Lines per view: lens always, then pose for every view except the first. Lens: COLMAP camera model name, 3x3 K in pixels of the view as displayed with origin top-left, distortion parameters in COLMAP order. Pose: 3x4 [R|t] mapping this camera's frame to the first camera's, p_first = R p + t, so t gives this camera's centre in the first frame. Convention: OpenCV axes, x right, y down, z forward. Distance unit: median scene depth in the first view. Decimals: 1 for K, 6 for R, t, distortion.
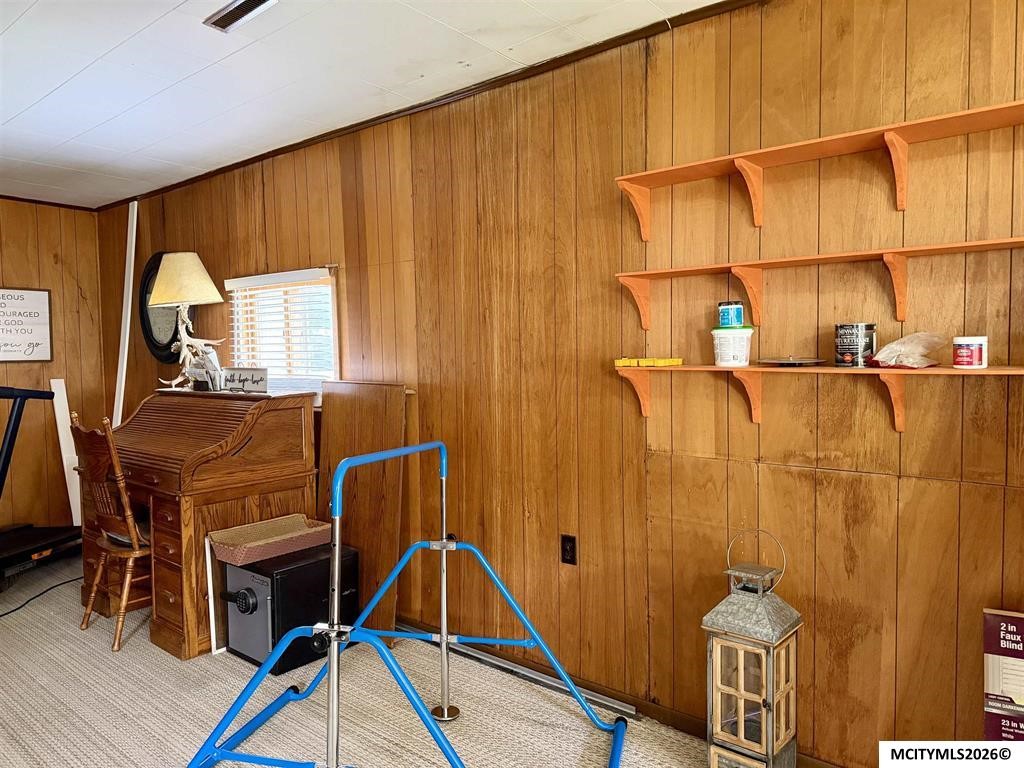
lens RADIAL K [[711.4, 0, 511.3], [0, 711.4, 388.6], [0, 0, 1]] dist [0.066145, -0.084508]
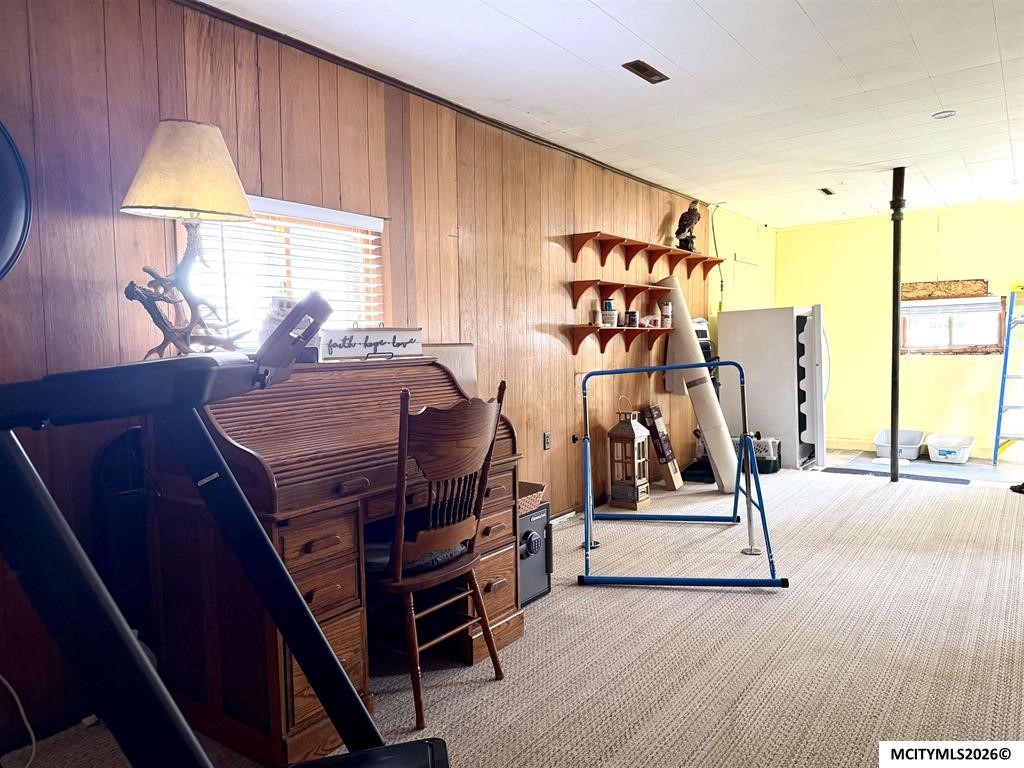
lens RADIAL K [[711.4, 0, 512.1], [0, 711.4, 379.0], [0, 0, 1]] dist [0.066145, -0.084508]
pose [[-0.066899, -0.048748, 0.996568, -1.208703], [0.065373, 0.996445, 0.053131, -0.004885], [-0.995616, 0.068703, -0.063475, 0.926012]]
